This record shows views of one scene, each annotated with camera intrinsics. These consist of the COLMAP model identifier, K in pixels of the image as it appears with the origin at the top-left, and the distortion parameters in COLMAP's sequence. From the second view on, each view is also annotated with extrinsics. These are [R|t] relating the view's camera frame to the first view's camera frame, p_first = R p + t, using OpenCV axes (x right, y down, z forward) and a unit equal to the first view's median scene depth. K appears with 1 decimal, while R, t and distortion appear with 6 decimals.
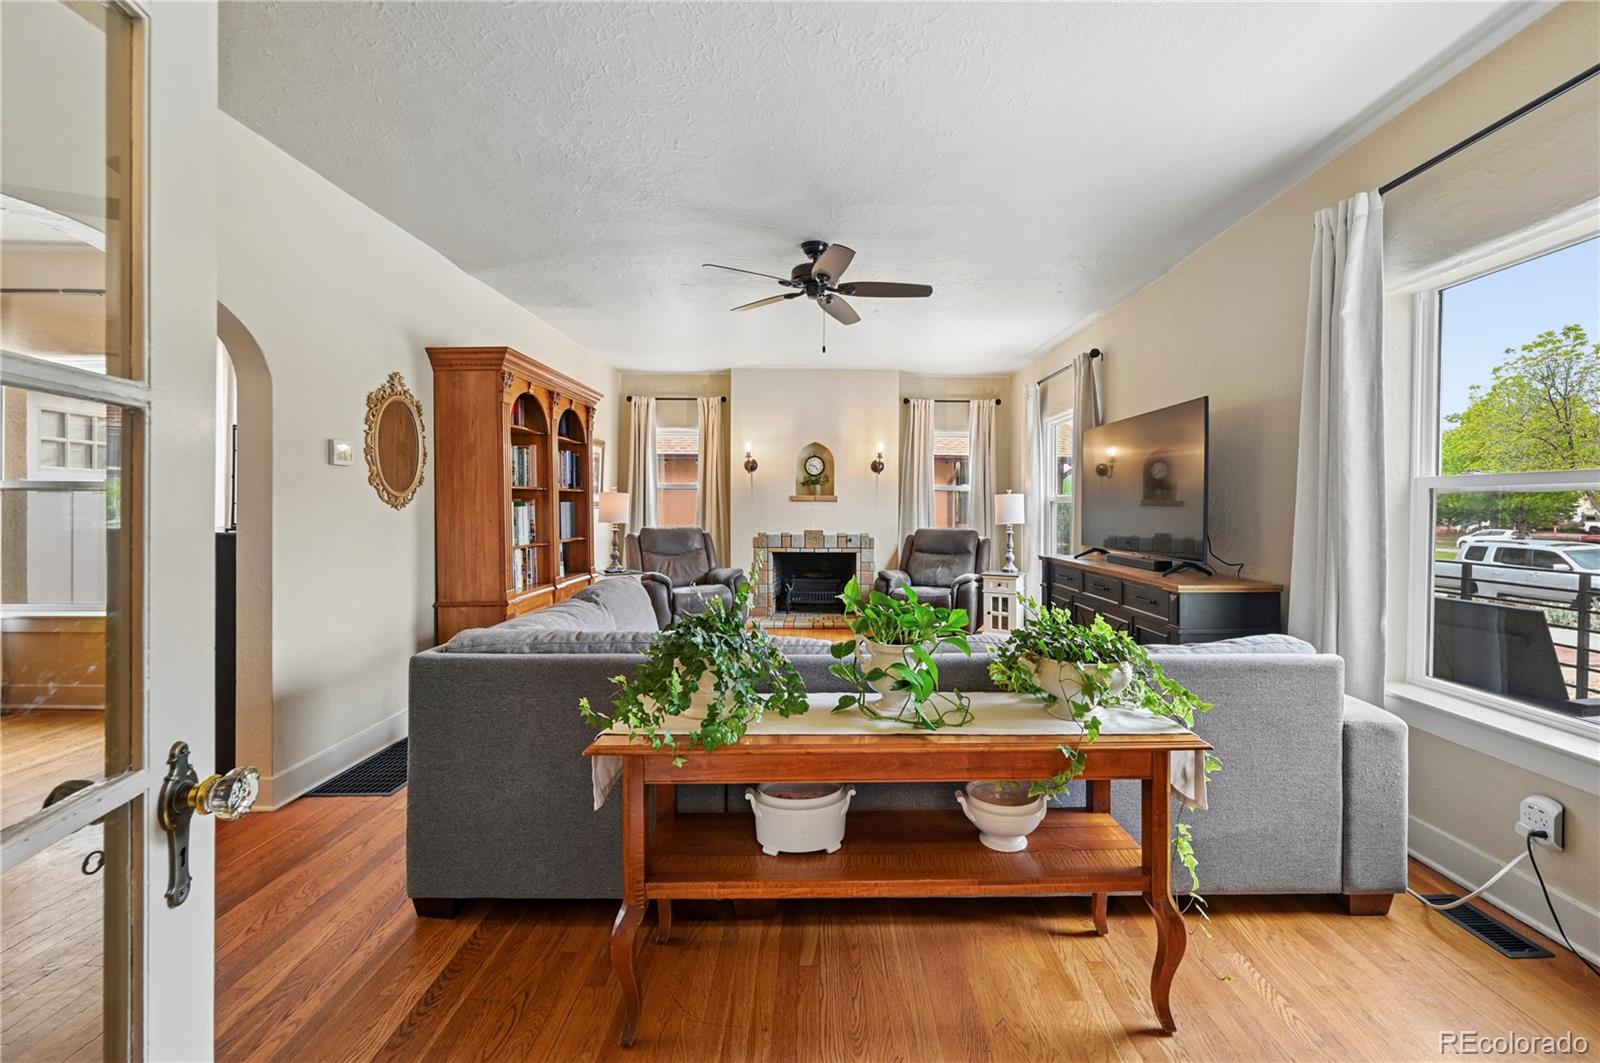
lens RADIAL K [[638.2, 0, 808.4], [0, 638.2, 524.1], [0, 0, 1]] dist [0.000857, 0.000120]
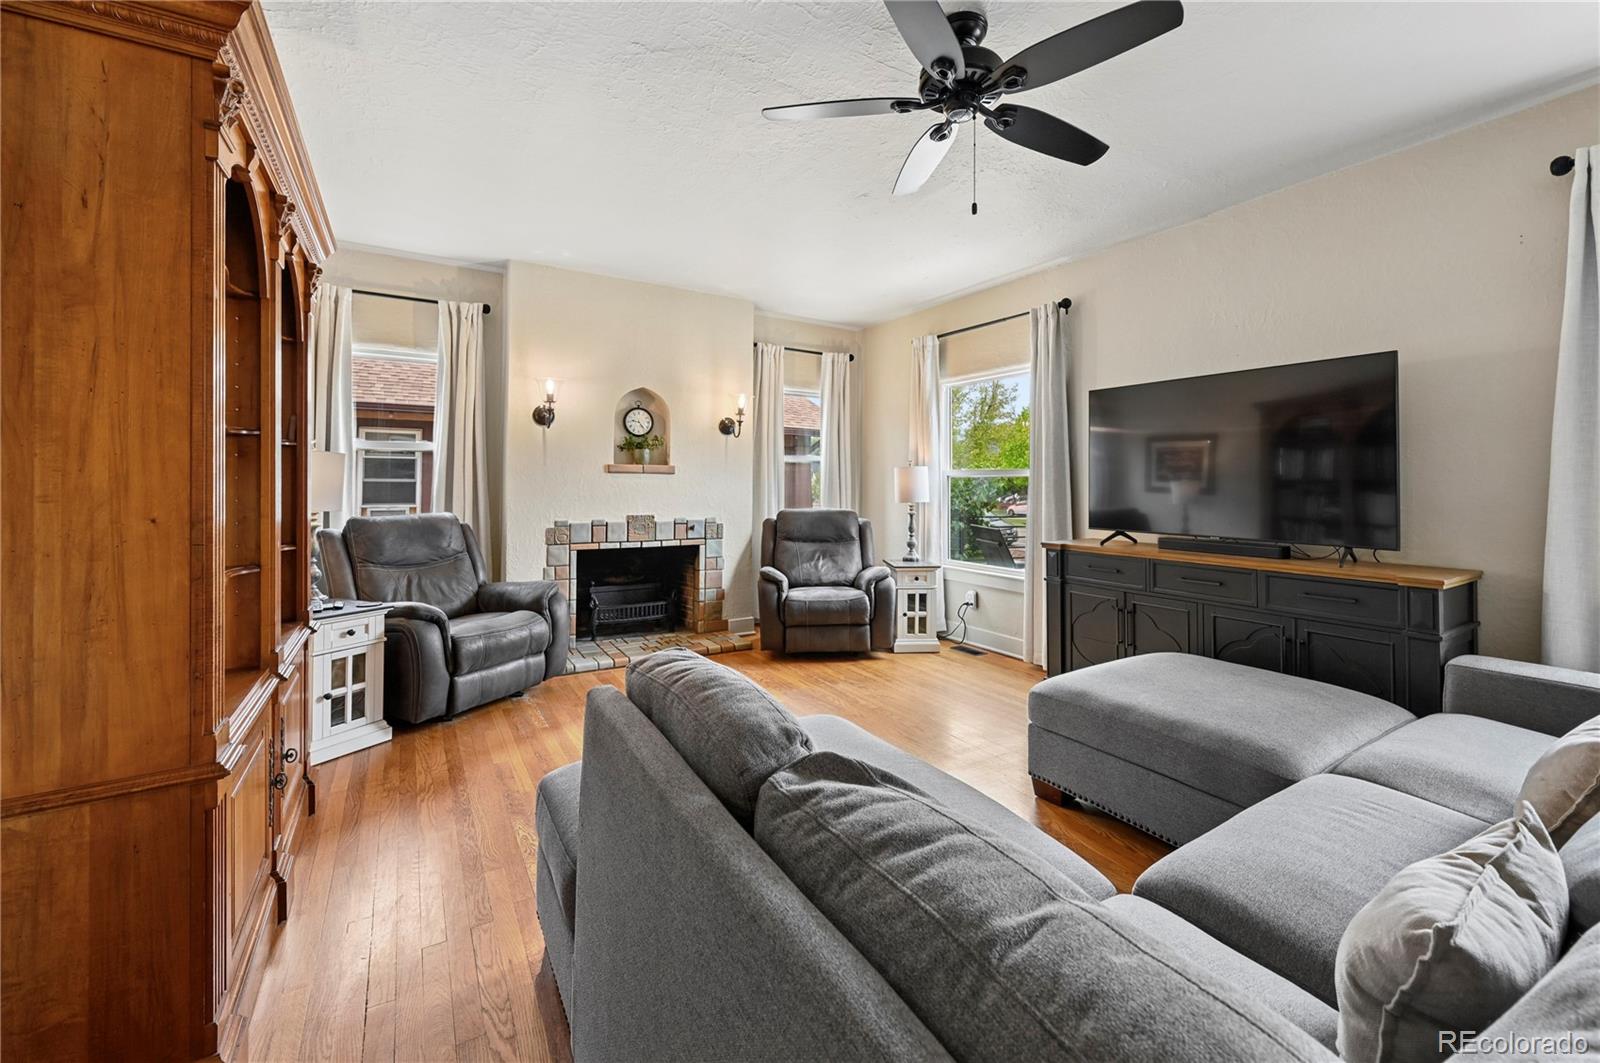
lens RADIAL K [[662.5, 0, 810.9], [0, 662.5, 482.2], [0, 0, 1]] dist [-0.000694, -0.000082]
pose [[0.846178, 0.002651, 0.532894, -0.228728], [0.011828, 0.999648, -0.023755, -0.007128], [-0.532770, 0.026404, 0.845848, 0.313406]]
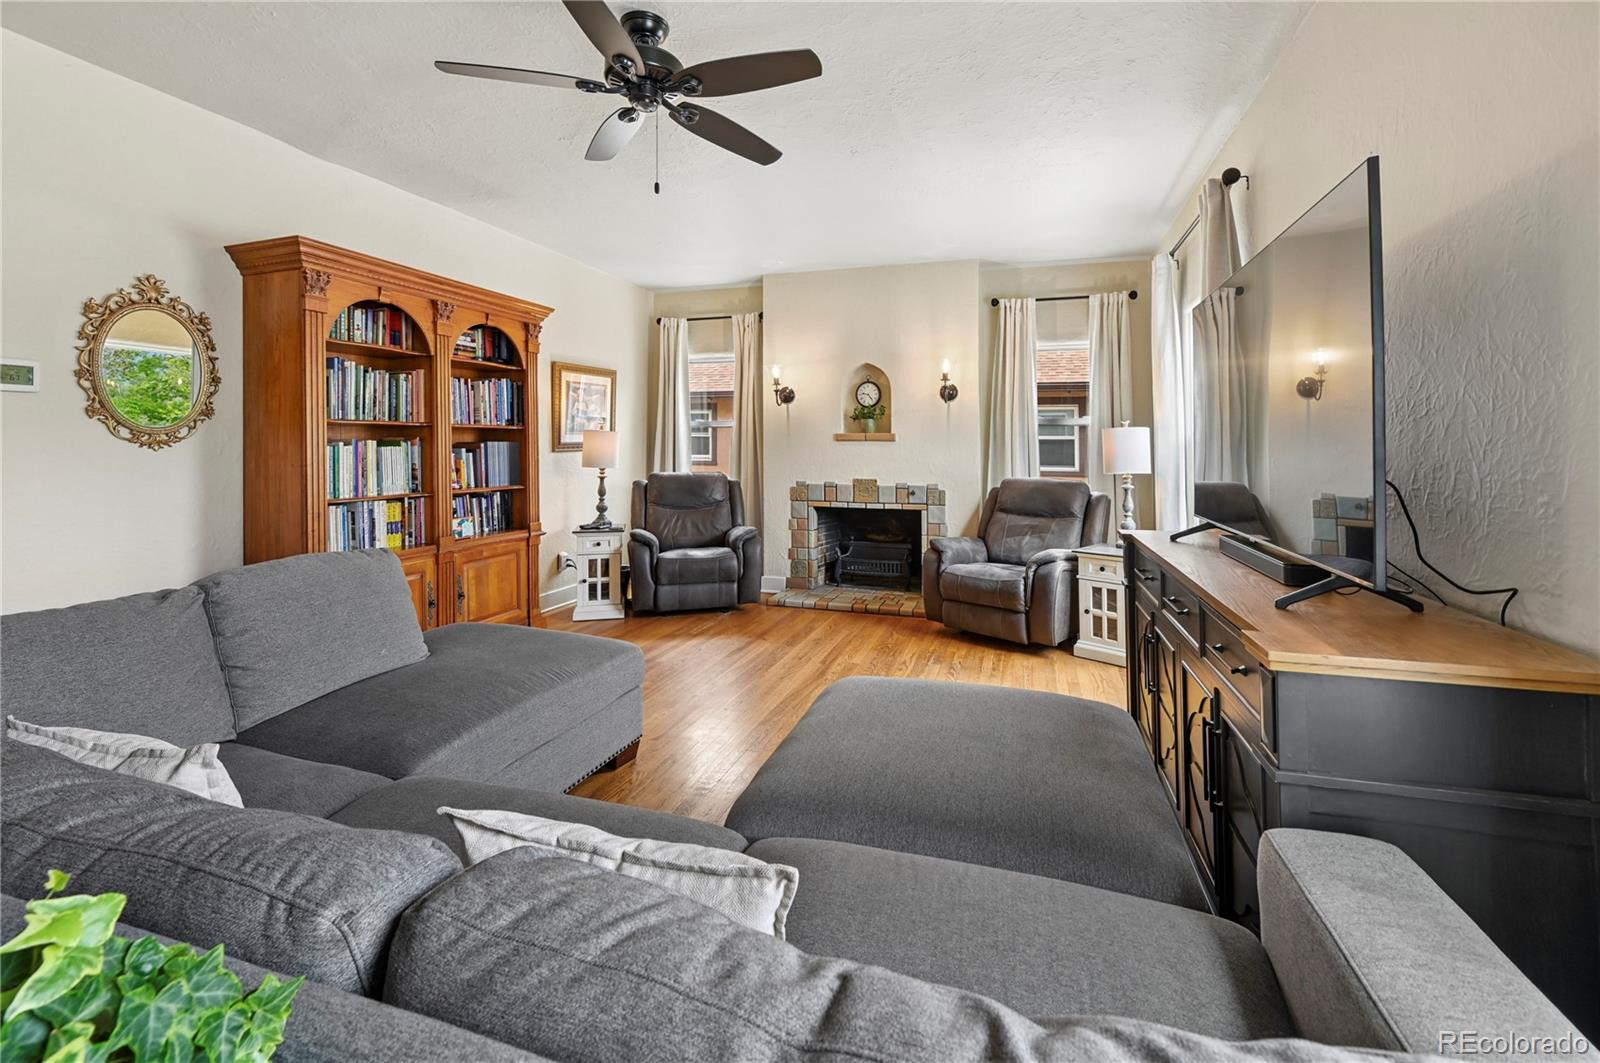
lens RADIAL K [[668.2, 0, 811.5], [0, 668.2, 446.7], [0, 0, 1]] dist [-0.000717, 0.000287]
pose [[0.956681, -0.002210, -0.291130, 0.187848], [-0.007276, 0.999477, -0.031498, -0.003474], [0.291047, 0.032252, 0.956165, 0.235089]]
